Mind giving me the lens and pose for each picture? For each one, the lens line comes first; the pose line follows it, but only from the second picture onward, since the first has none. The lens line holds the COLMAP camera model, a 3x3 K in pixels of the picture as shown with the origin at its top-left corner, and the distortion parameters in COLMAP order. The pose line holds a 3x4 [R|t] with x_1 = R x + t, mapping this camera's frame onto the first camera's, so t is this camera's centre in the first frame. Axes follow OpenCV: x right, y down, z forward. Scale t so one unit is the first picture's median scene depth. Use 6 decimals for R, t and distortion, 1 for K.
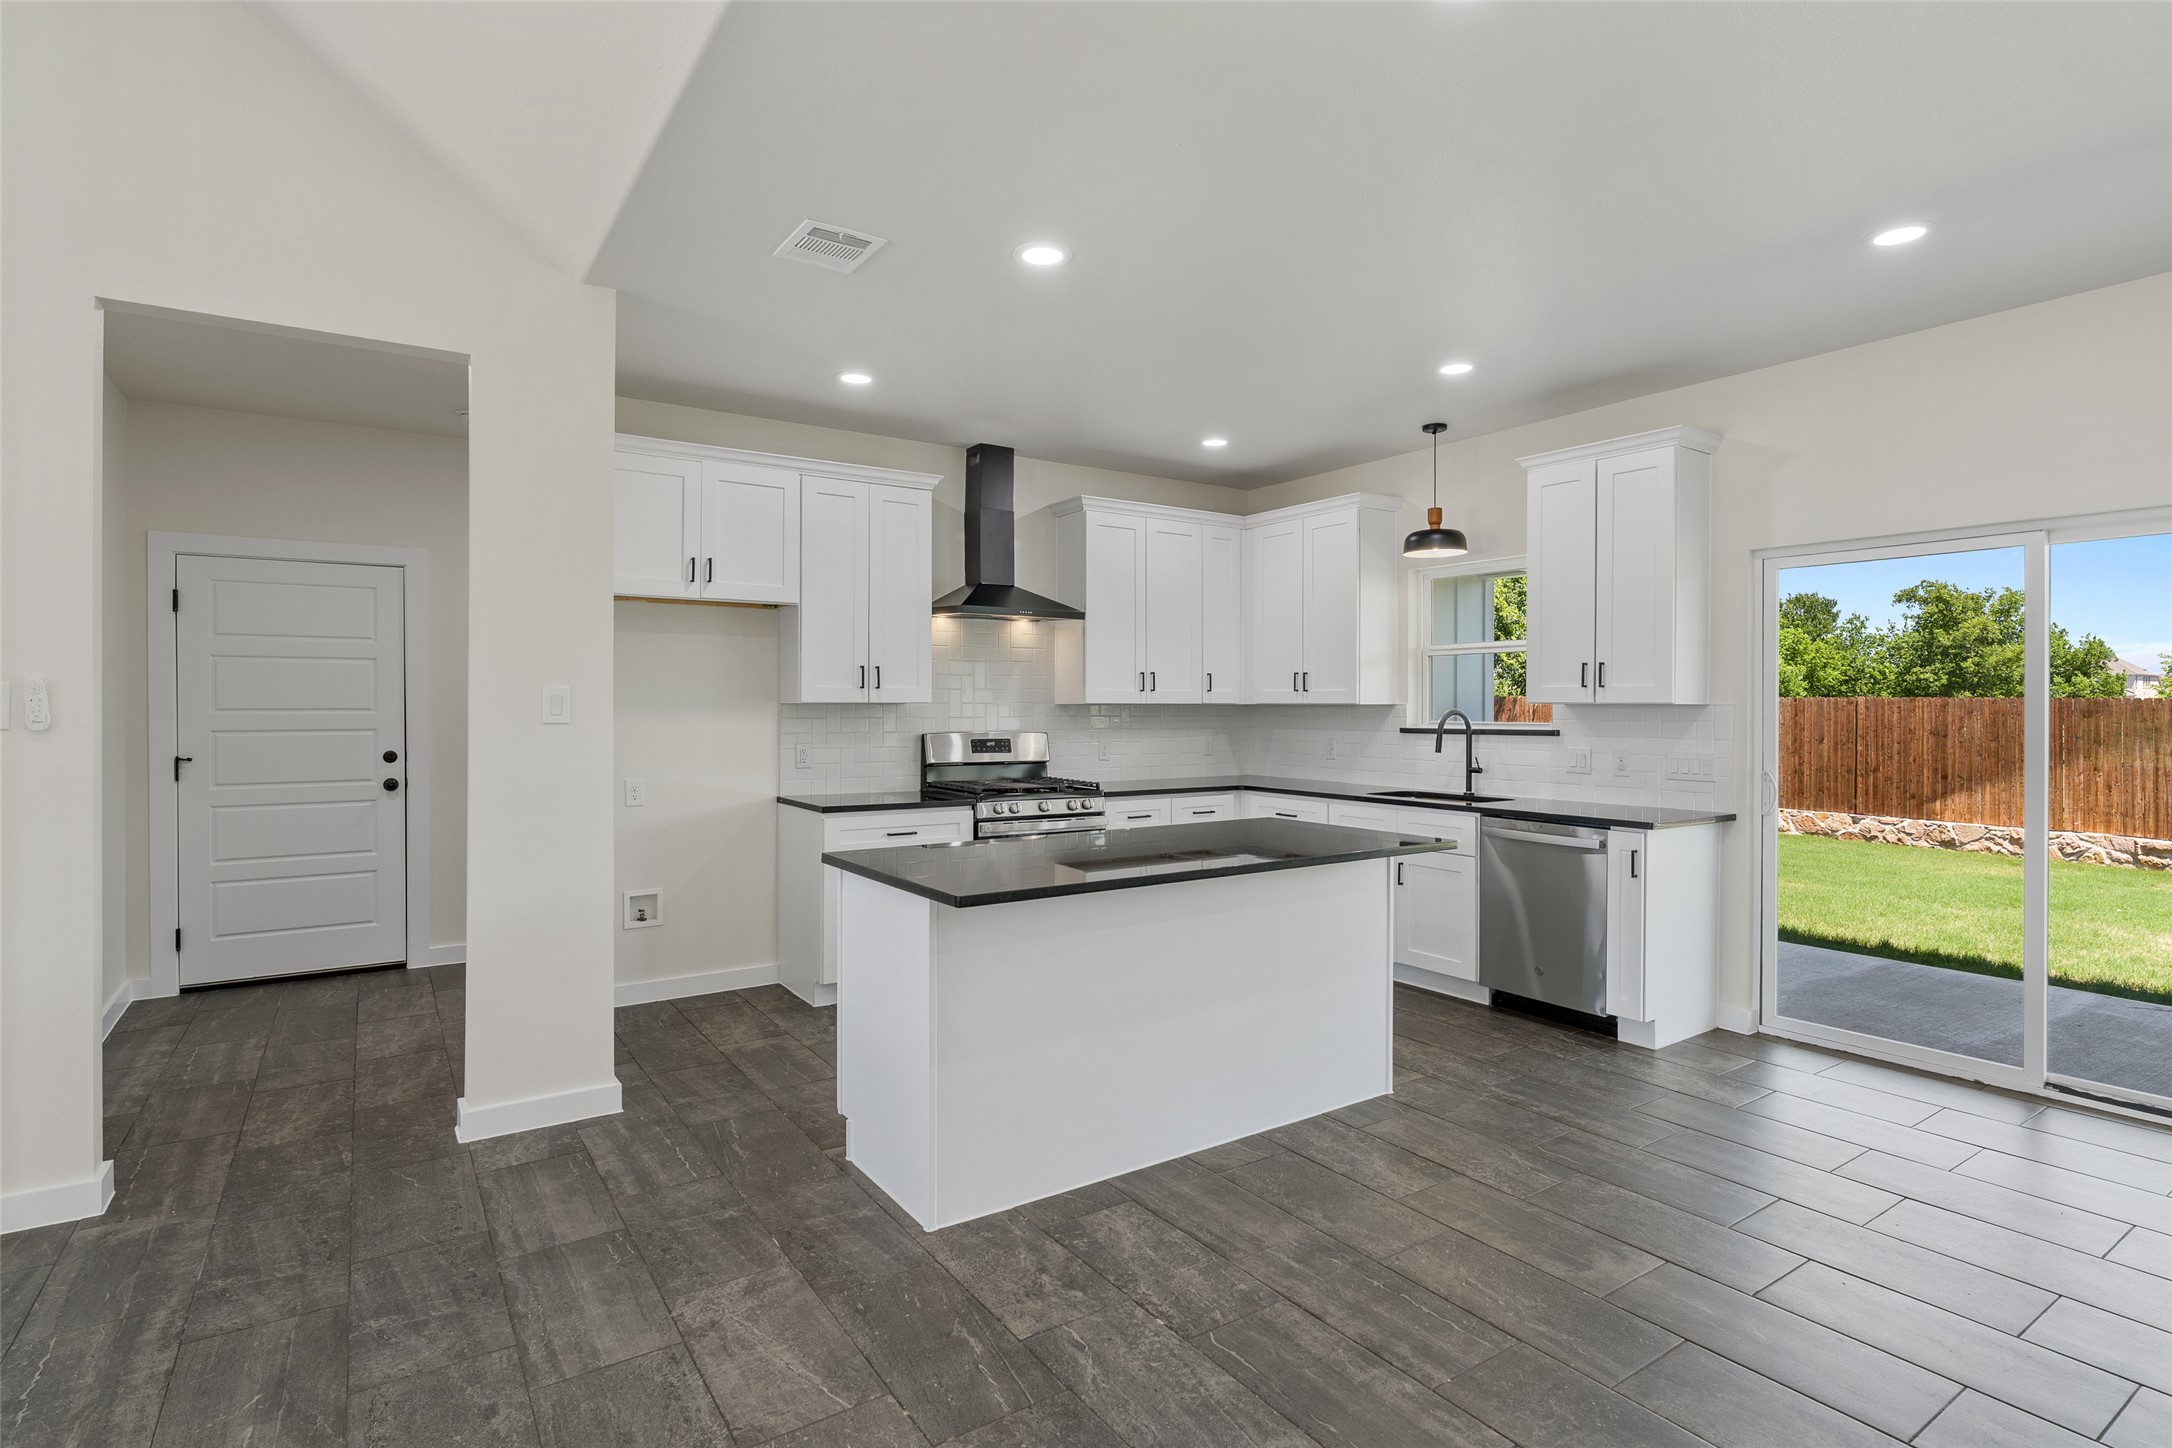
lens RADIAL K [[1087.0, 0, 1088.6], [0, 1087.0, 712.0], [0, 0, 1]] dist [-0.014075, 0.003592]
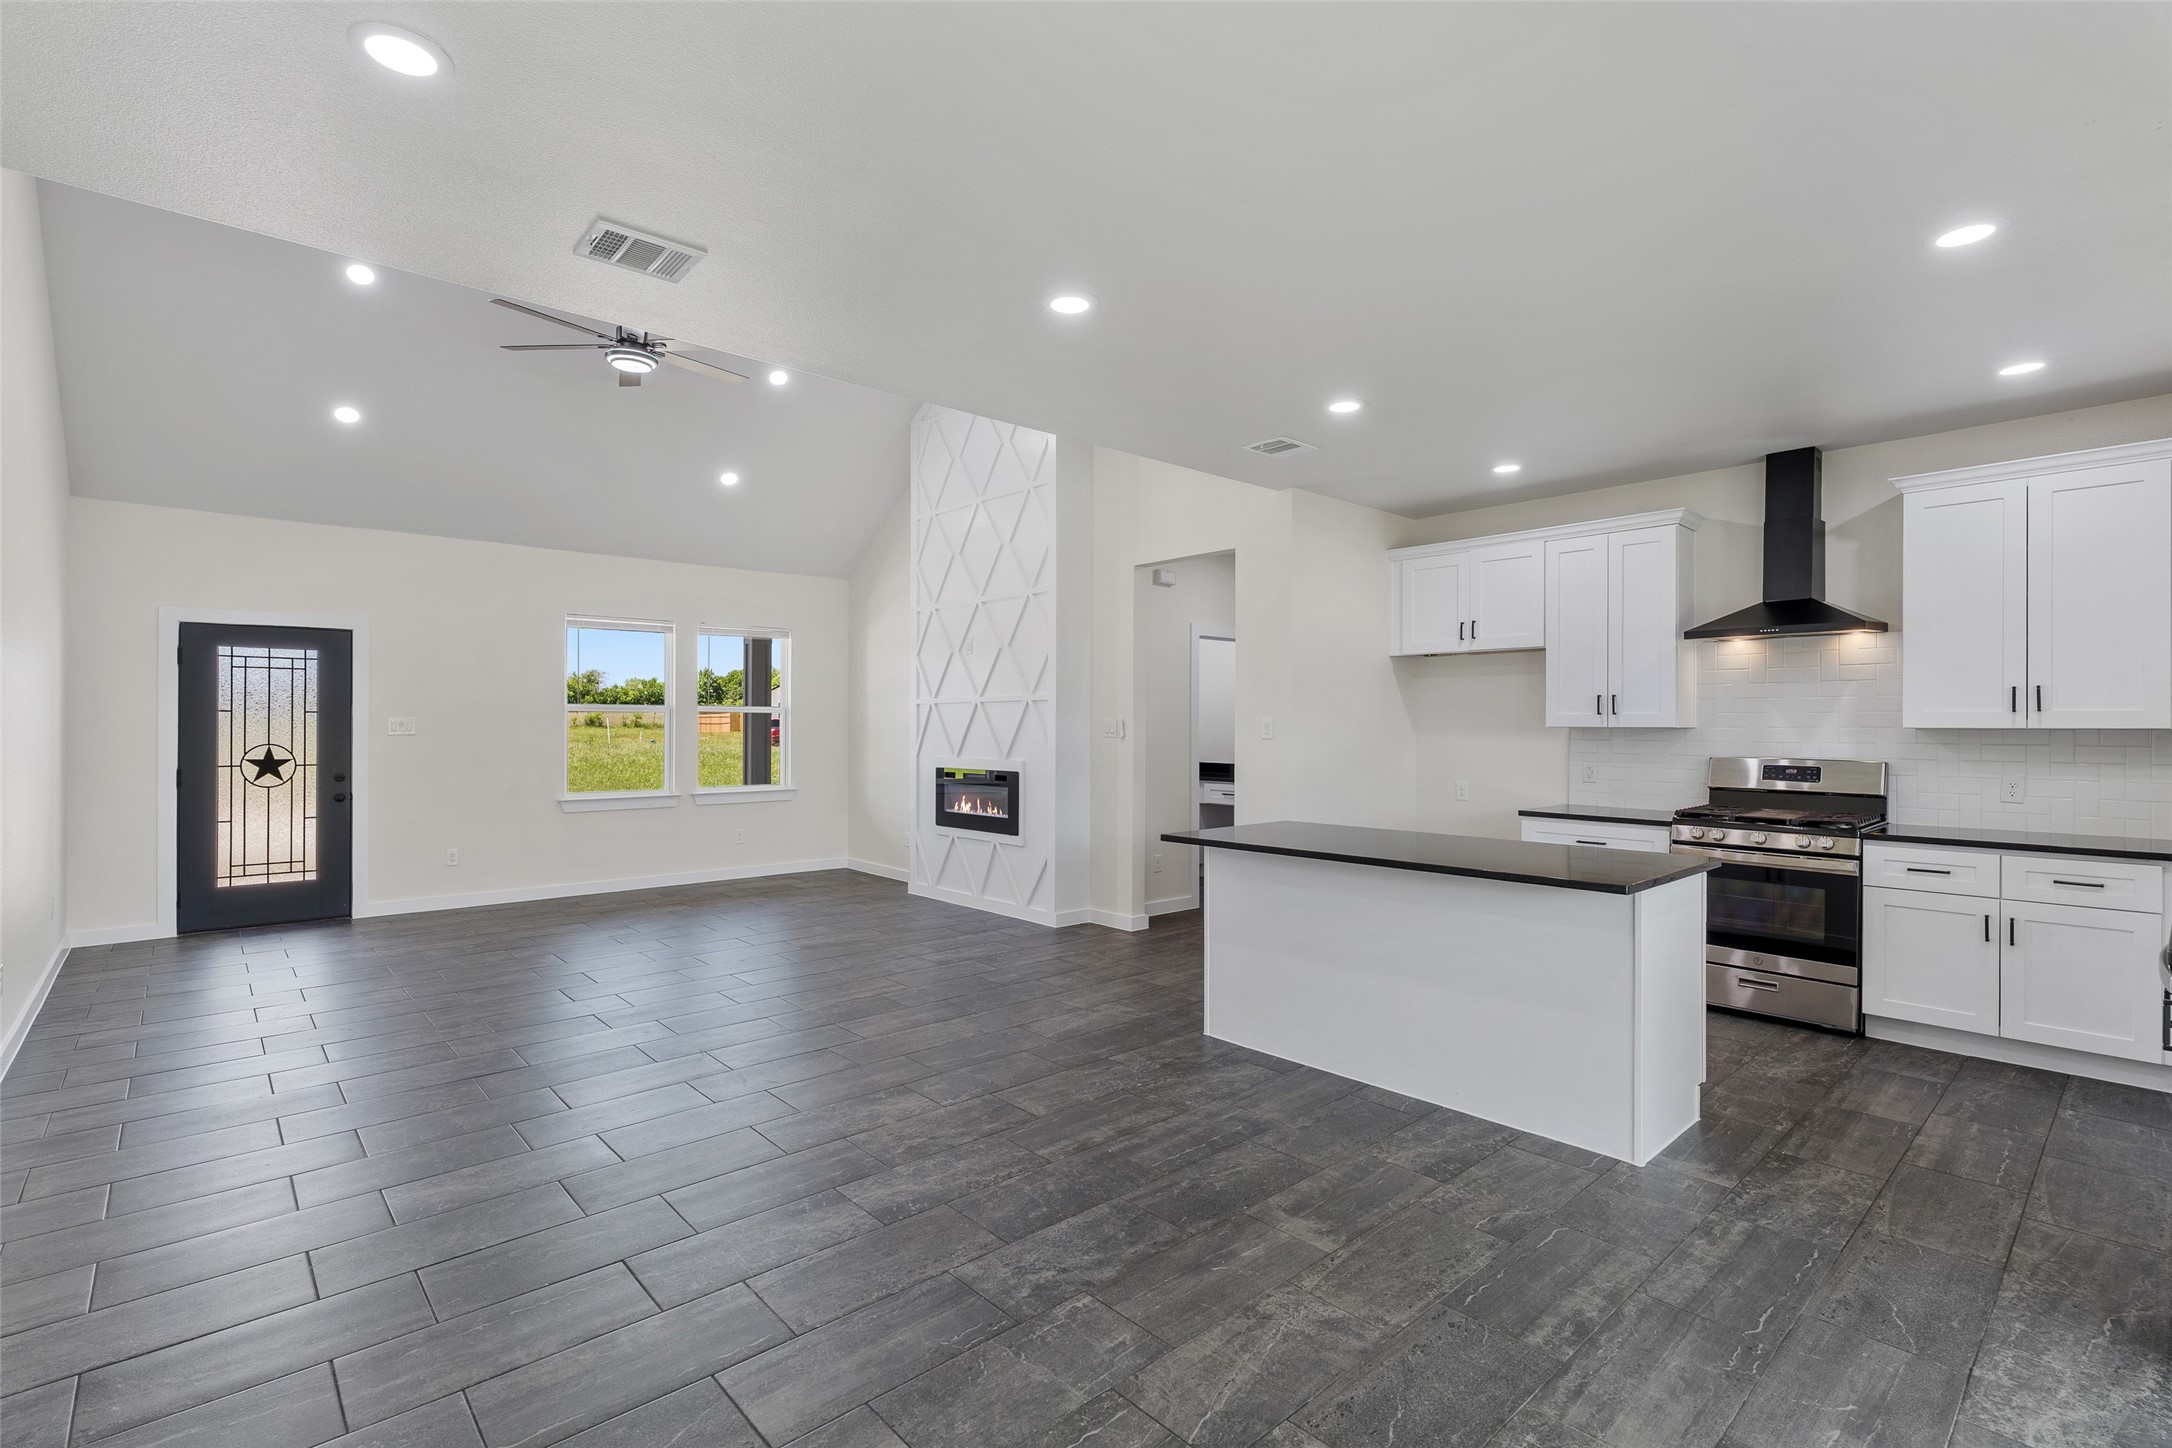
lens RADIAL K [[1000.0, 0, 1085.3], [0, 1000.0, 727.1], [0, 0, 1]] dist [-0.003745, 0.002049]
pose [[0.137779, 0.002388, -0.990460, 0.790240], [-0.007739, 0.999969, 0.001334, -0.005834], [0.990433, 0.007482, 0.137793, 0.331035]]
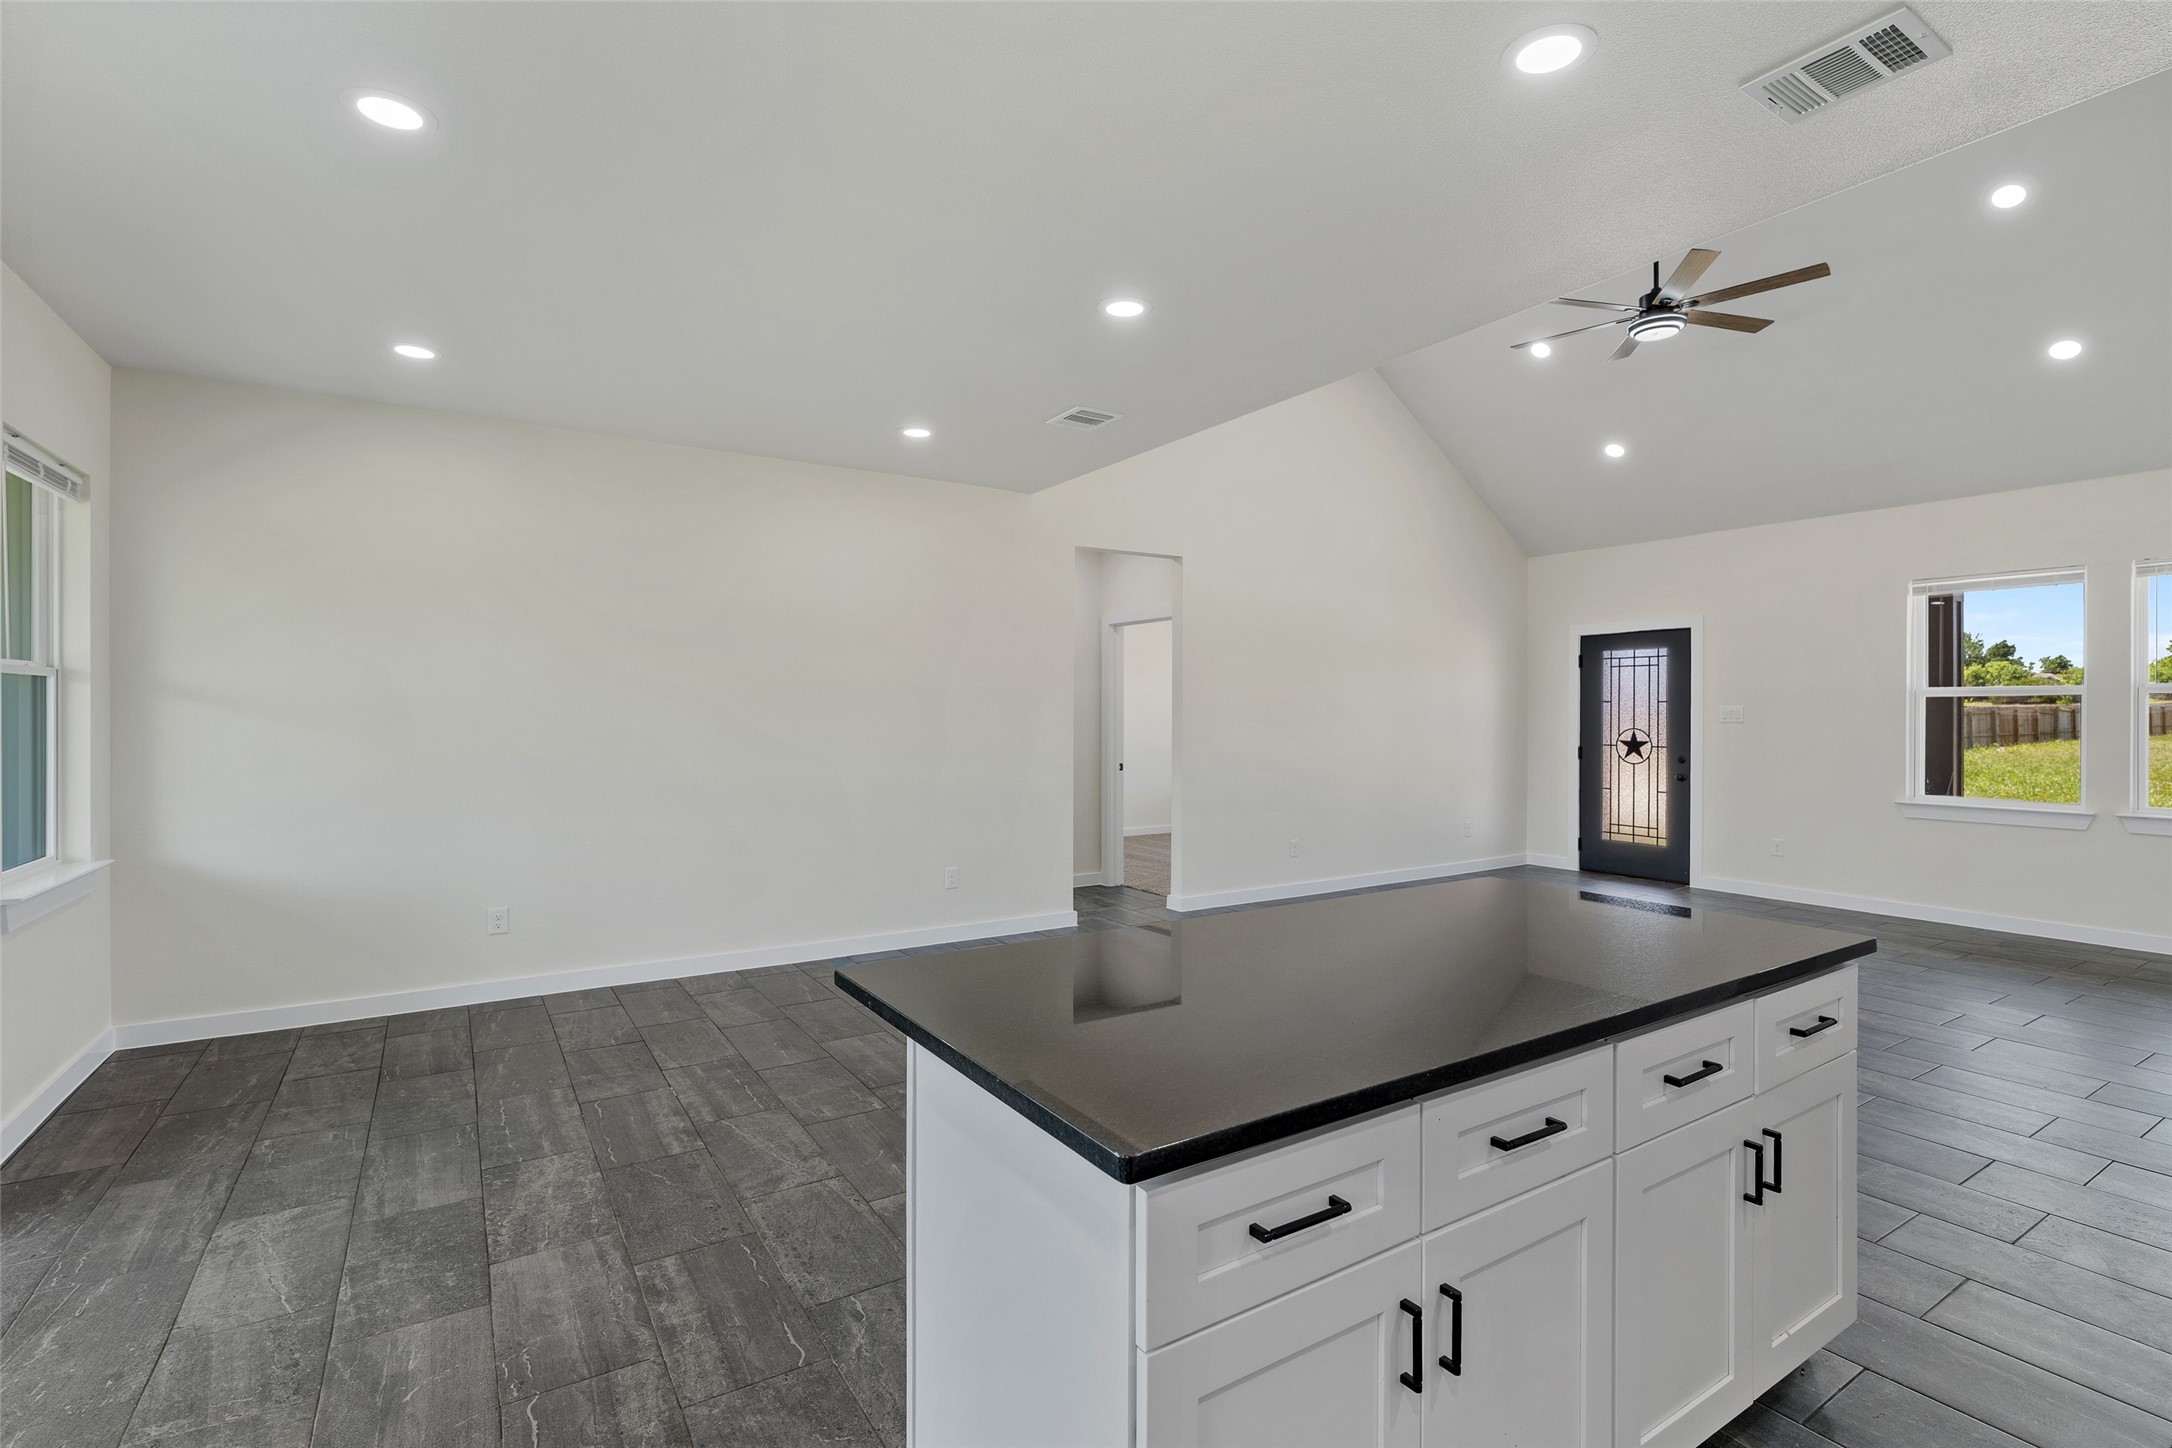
lens RADIAL K [[1000.0, 0, 1095.9], [0, 1000.0, 708.7], [0, 0, 1]] dist [-0.003745, 0.002049]
pose [[-0.999763, -0.002687, 0.021584, 0.150154], [-0.002620, 0.999992, 0.003149, -0.008095], [-0.021593, 0.003092, -0.999762, 1.087939]]
